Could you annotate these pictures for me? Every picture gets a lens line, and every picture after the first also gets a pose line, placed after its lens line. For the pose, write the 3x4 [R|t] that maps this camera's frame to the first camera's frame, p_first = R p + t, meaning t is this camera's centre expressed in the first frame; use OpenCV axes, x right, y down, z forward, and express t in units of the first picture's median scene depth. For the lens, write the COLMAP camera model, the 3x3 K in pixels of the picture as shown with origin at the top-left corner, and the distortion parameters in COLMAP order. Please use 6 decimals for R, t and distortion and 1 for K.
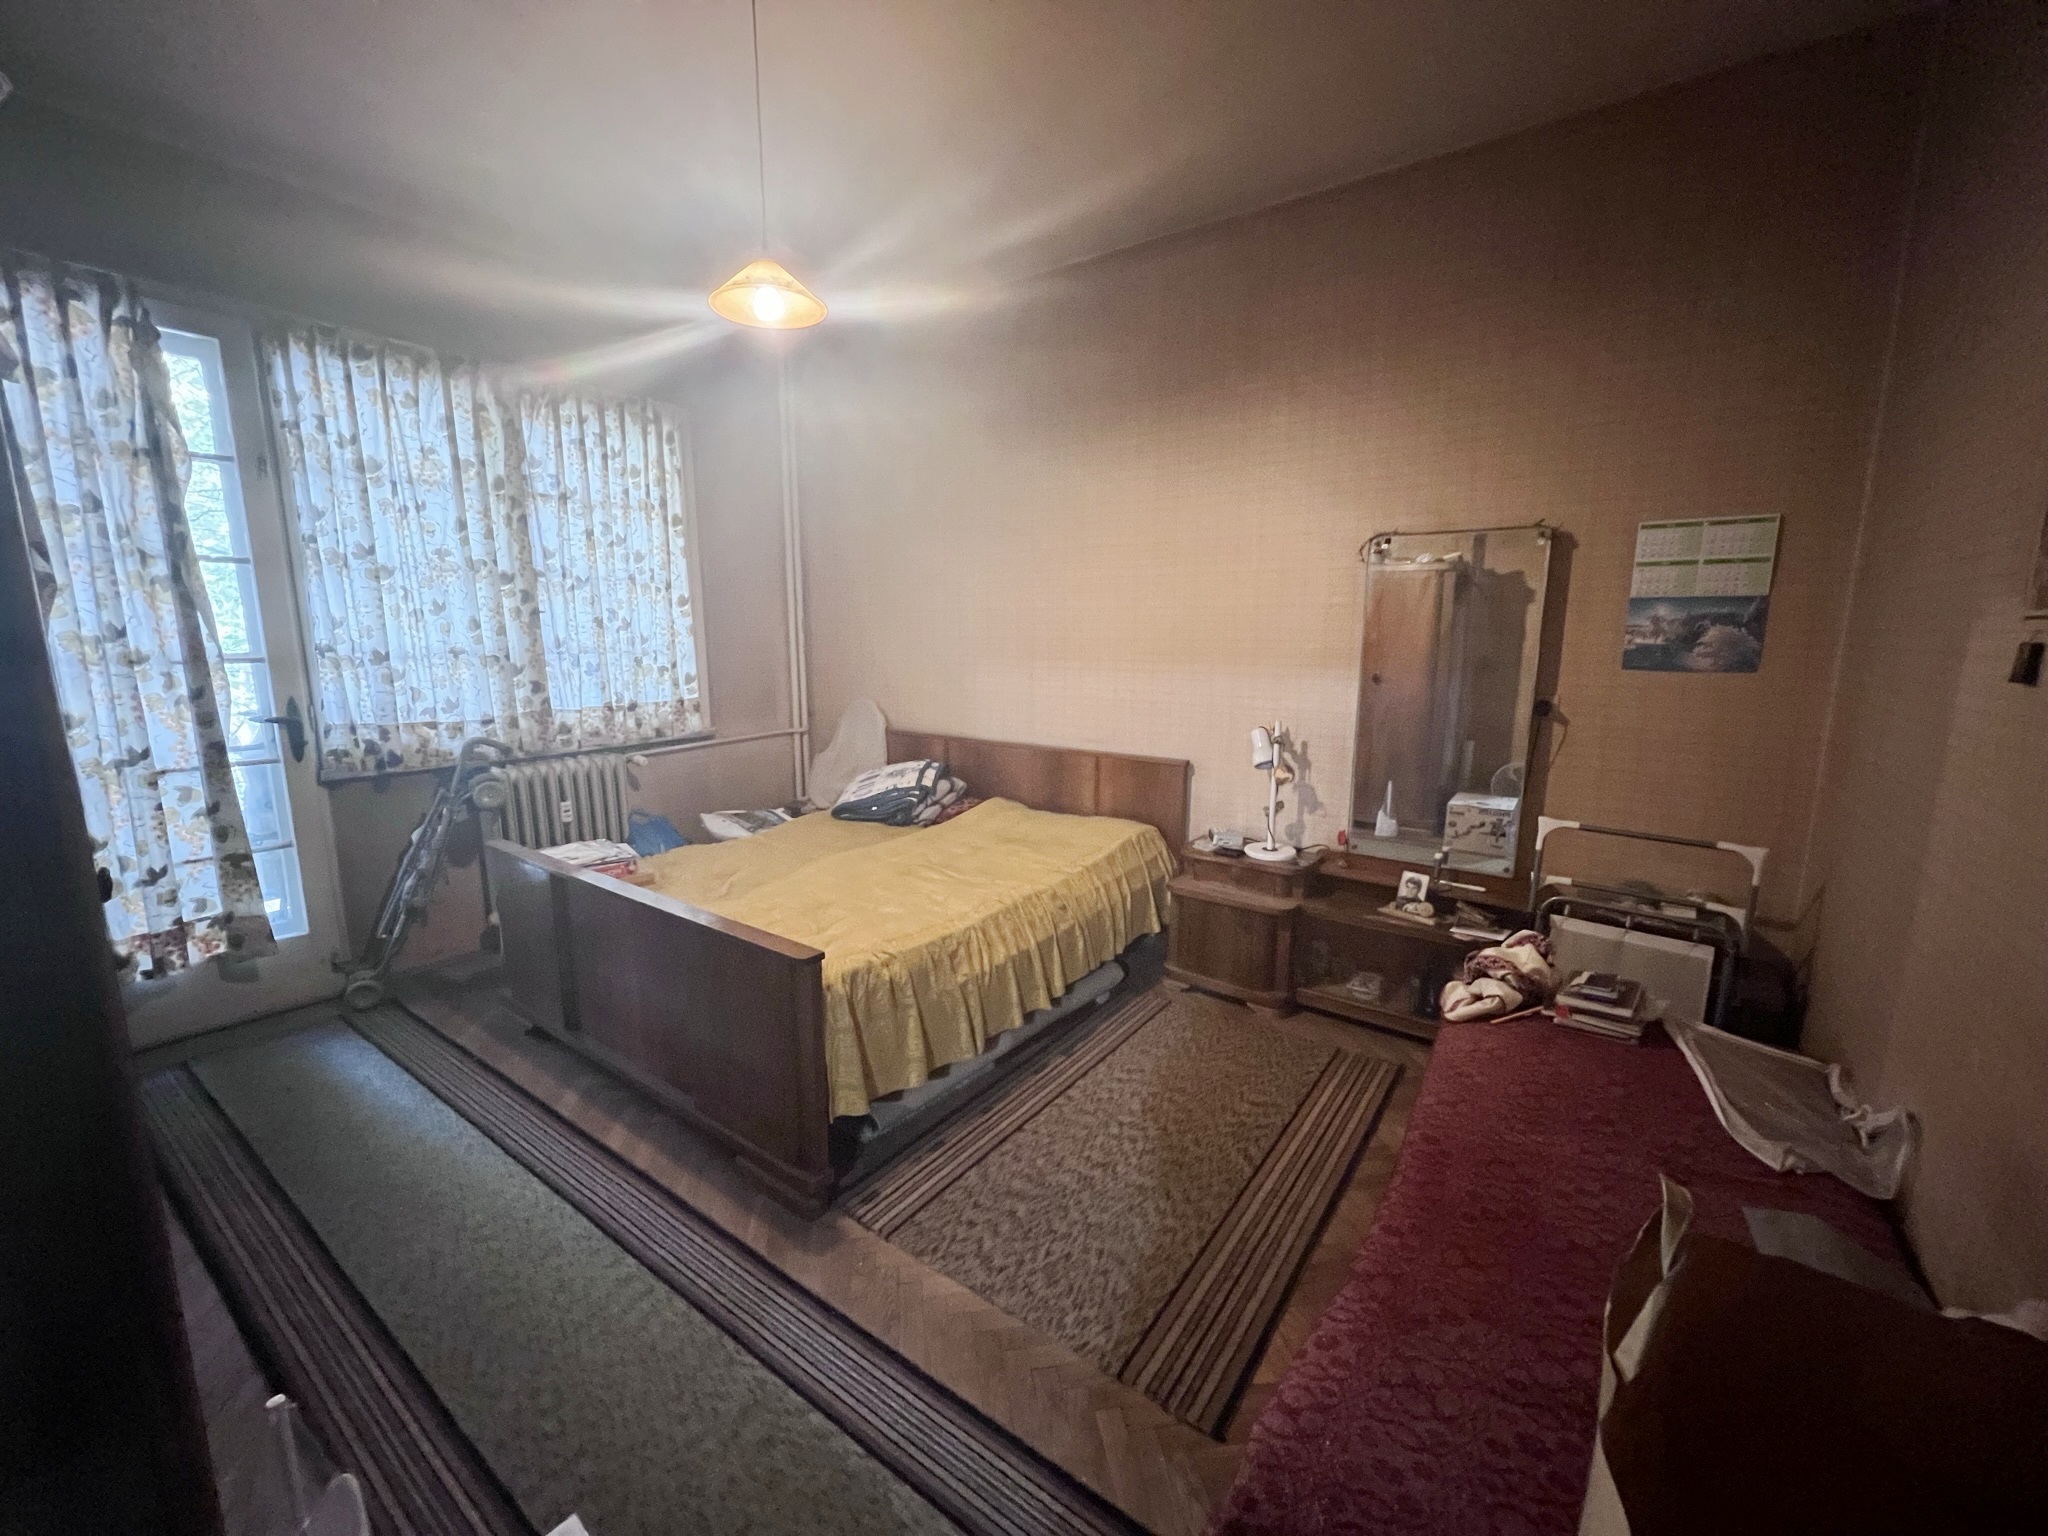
lens RADIAL K [[823.3, 0, 1028.4], [0, 823.3, 770.5], [0, 0, 1]] dist [-0.000811, -0.000100]
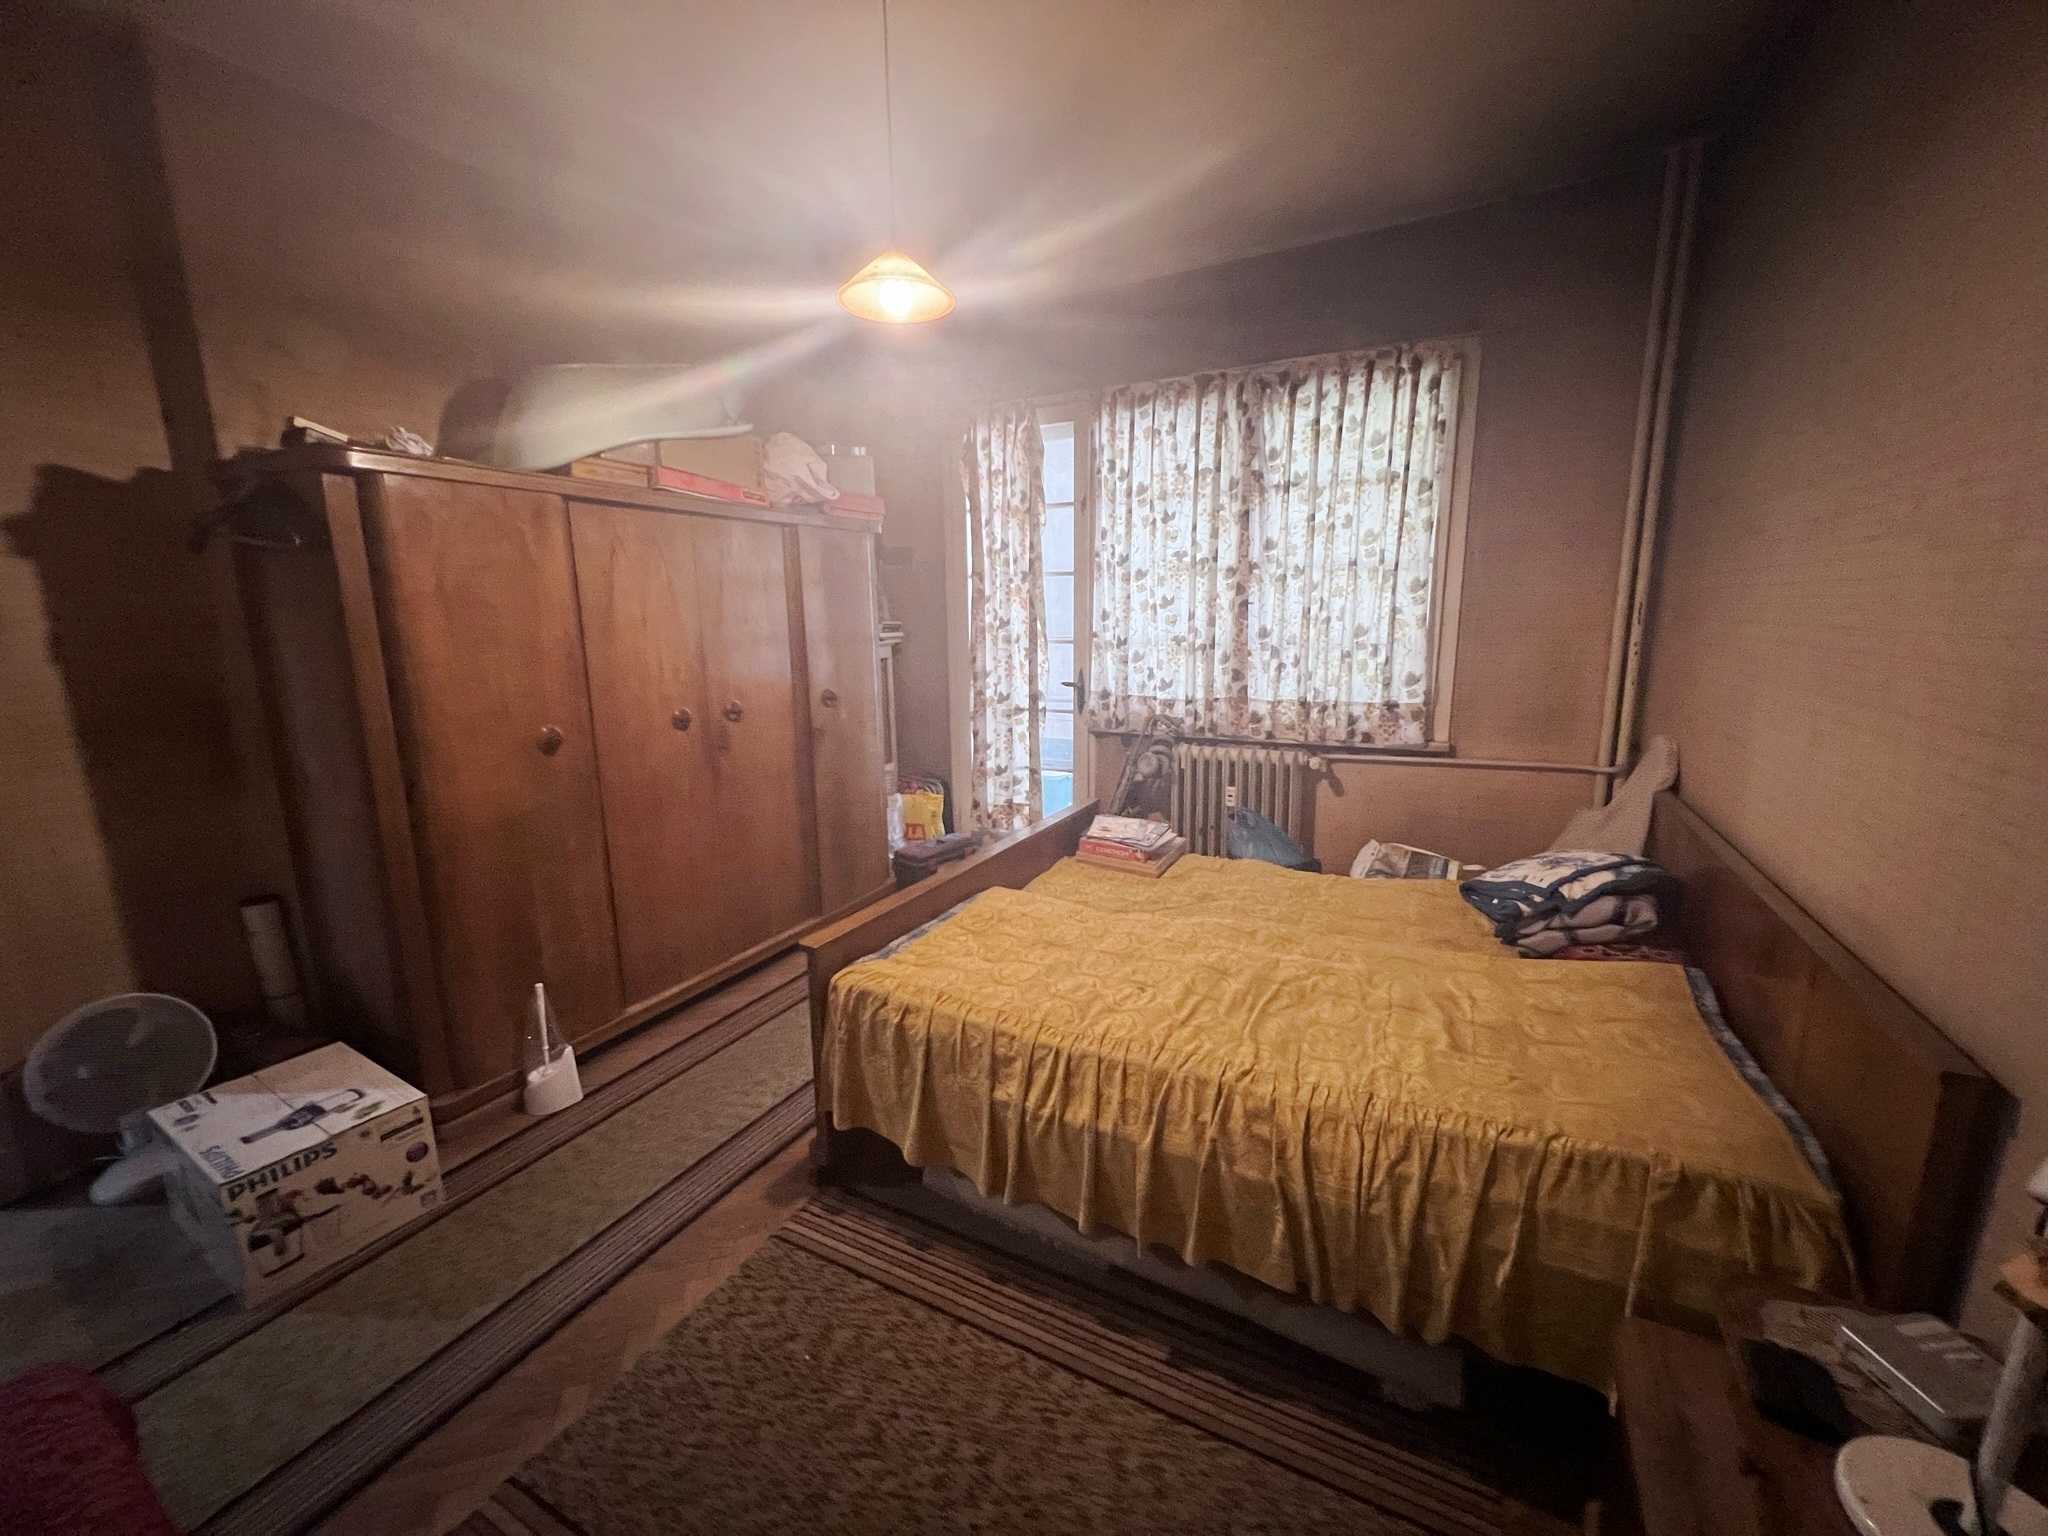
lens RADIAL K [[814.7, 0, 1027.8], [0, 814.7, 773.0], [0, 0, 1]] dist [-0.002783, 0.000380]
pose [[0.140997, 0.192787, -0.971058, 0.421915], [-0.157262, 0.972764, 0.170292, -0.120353], [0.977440, 0.128700, 0.167475, 0.606654]]
